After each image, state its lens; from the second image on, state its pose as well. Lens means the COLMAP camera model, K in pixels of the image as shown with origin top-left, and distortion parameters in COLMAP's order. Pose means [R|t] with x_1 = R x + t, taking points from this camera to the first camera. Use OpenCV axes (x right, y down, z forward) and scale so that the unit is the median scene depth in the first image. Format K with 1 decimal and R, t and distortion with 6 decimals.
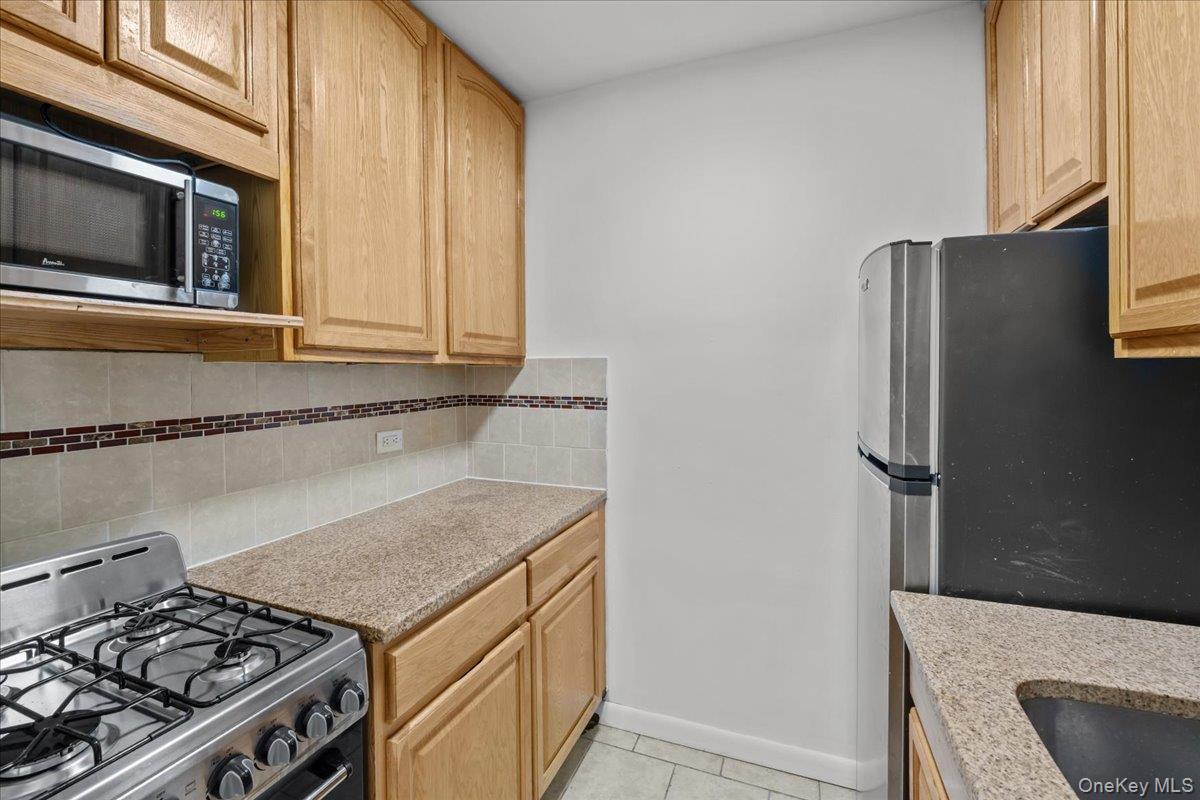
lens RADIAL K [[502.4, 0, 595.9], [0, 502.4, 375.3], [0, 0, 1]] dist [-0.000917, 0.000841]
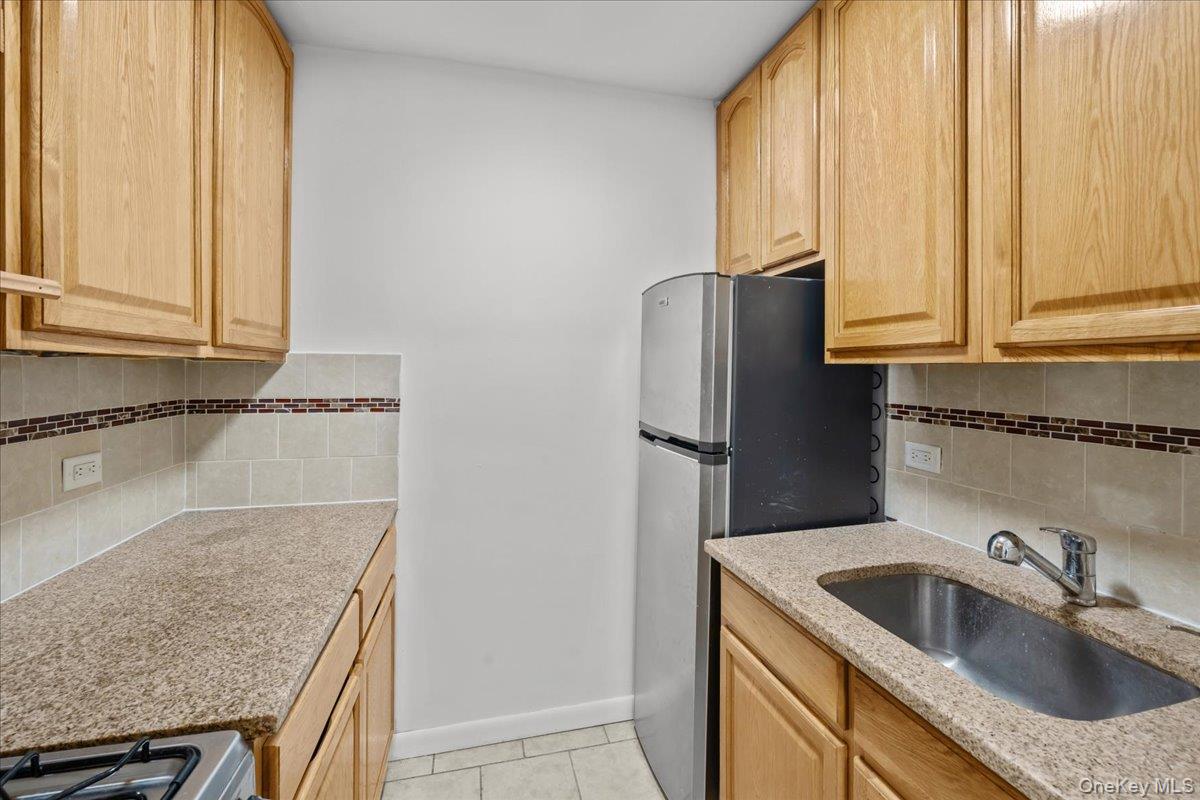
lens RADIAL K [[502.4, 0, 580.8], [0, 502.4, 369.5], [0, 0, 1]] dist [-0.000917, 0.000841]
pose [[0.826127, 0.006557, 0.563445, -0.335254], [-0.001670, 0.999956, -0.009188, -0.000314], [-0.563481, 0.006650, 0.826102, 0.088383]]
